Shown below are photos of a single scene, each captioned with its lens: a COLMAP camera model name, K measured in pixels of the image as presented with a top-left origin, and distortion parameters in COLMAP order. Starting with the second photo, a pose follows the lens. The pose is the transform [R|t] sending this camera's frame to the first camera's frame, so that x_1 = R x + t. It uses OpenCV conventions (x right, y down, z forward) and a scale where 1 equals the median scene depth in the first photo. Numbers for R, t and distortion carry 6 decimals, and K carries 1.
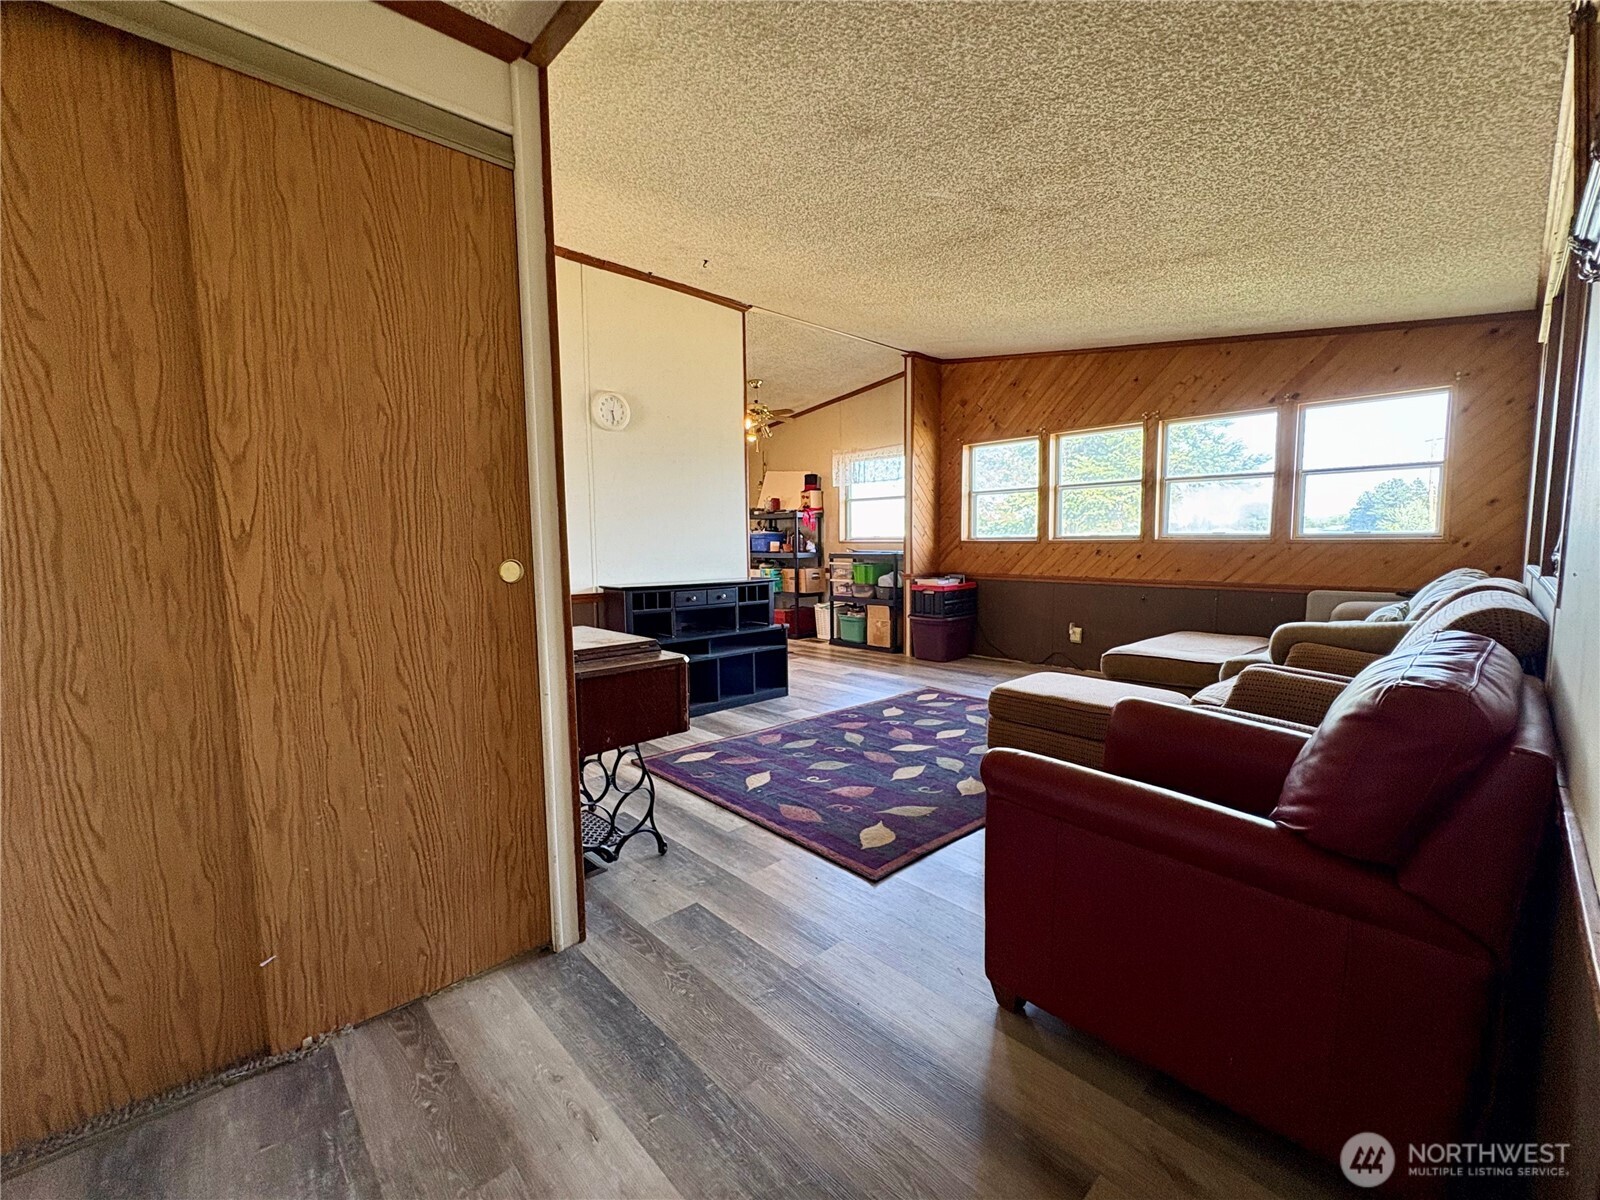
lens RADIAL K [[665.8, 0, 799.9], [0, 665.8, 600.7], [0, 0, 1]] dist [0.001549, -0.000146]
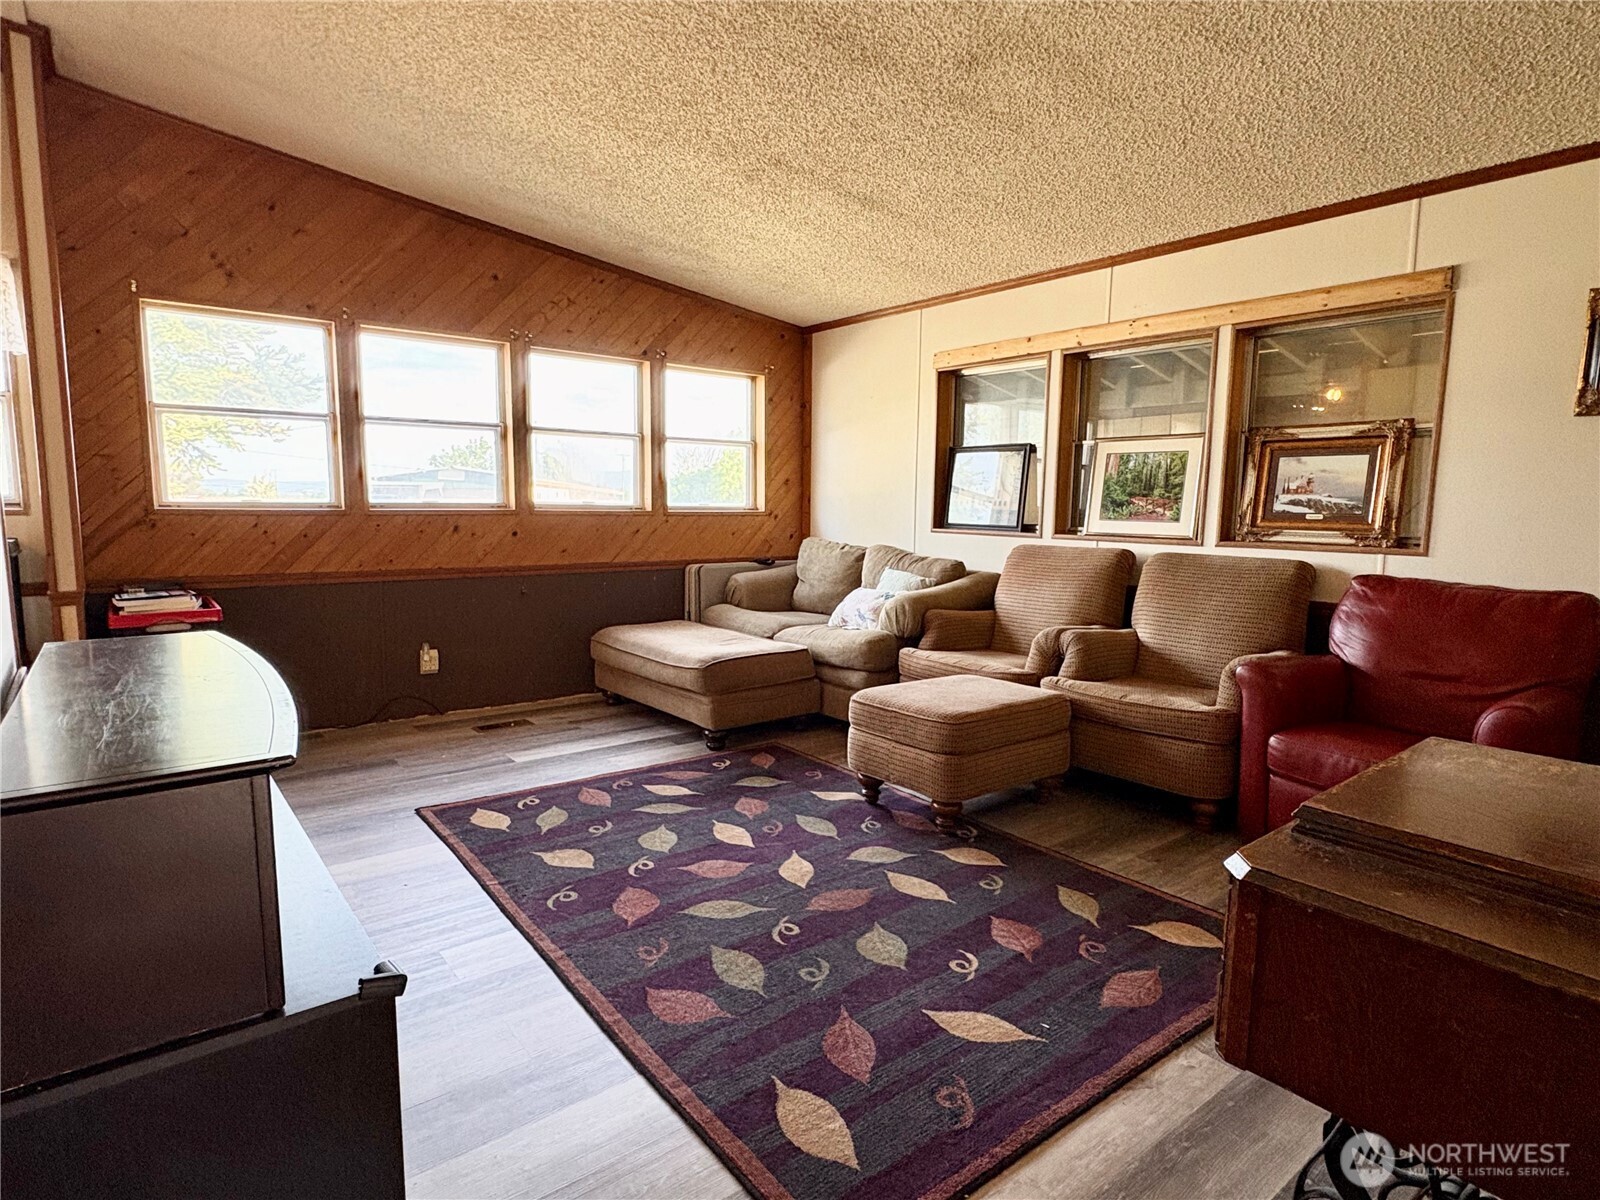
lens RADIAL K [[871.7, 0, 794.1], [0, 871.7, 607.4], [0, 0, 1]] dist [0.003914, -0.003334]
pose [[0.090008, -0.110261, 0.989819, -0.495369], [0.078783, 0.991527, 0.103288, -0.078114], [-0.992820, 0.068684, 0.097932, 0.787370]]
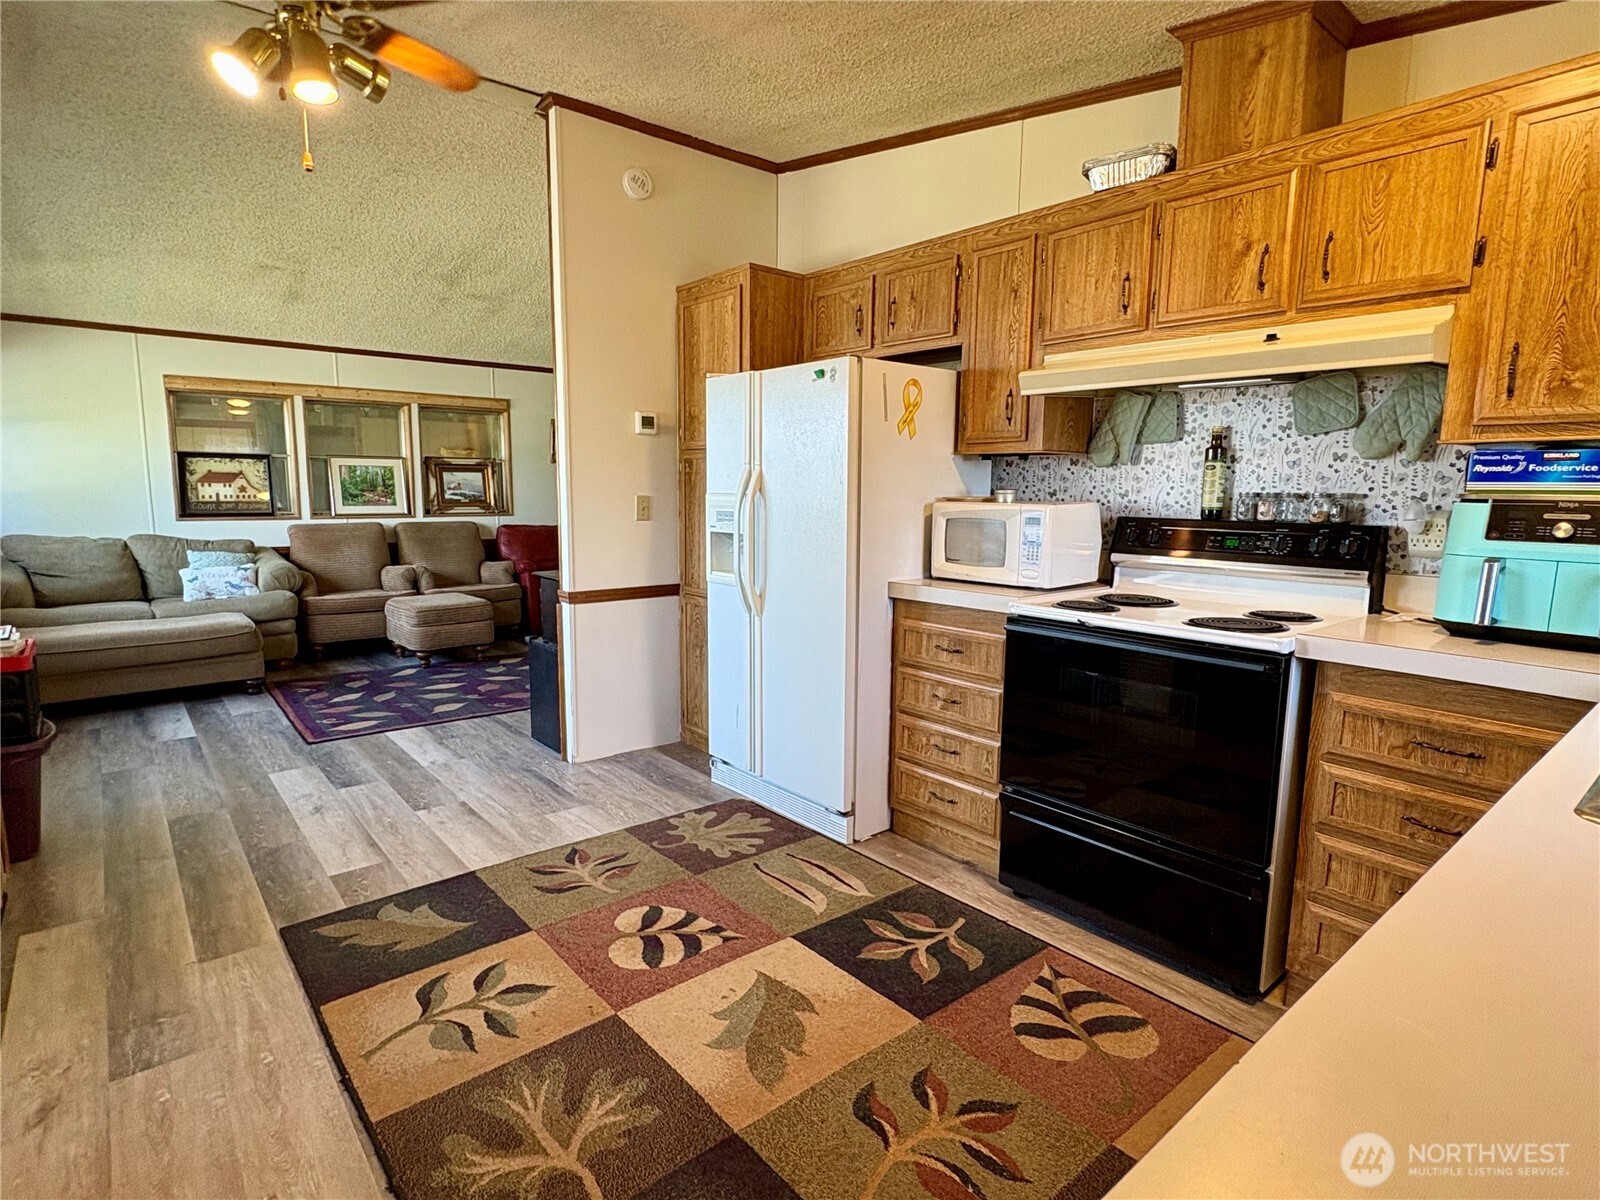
lens RADIAL K [[850.6, 0, 797.9], [0, 850.6, 605.8], [0, 0, 1]] dist [-0.000938, 0.000841]
pose [[-0.998033, -0.005713, 0.062438, -0.410912], [0.008720, 0.973513, 0.228466, -0.227456], [-0.062089, 0.228561, -0.971548, 2.124145]]
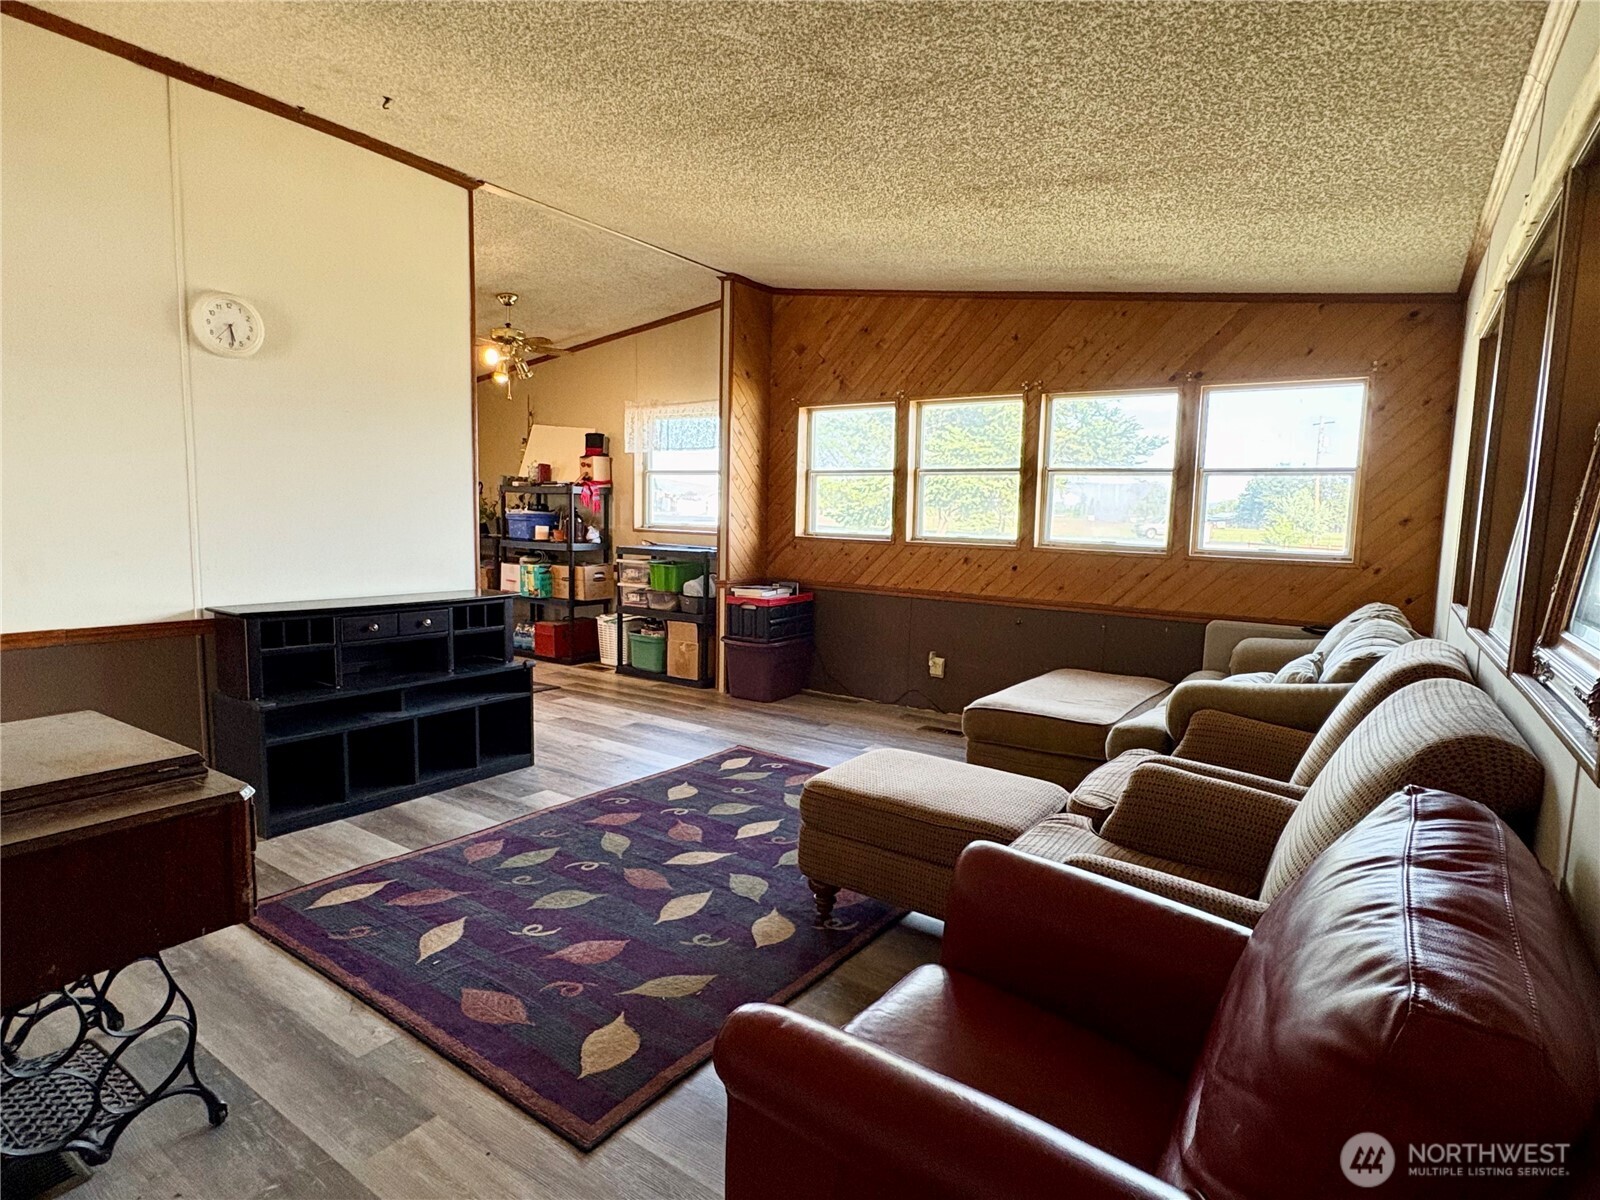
lens RADIAL K [[850.6, 0, 795.7], [0, 850.6, 605.0], [0, 0, 1]] dist [-0.000938, 0.000841]
pose [[0.977473, 0.011039, 0.210774, 0.068828], [-0.015287, 0.999711, 0.018535, -0.048666], [-0.210508, -0.021340, 0.977359, 0.113986]]
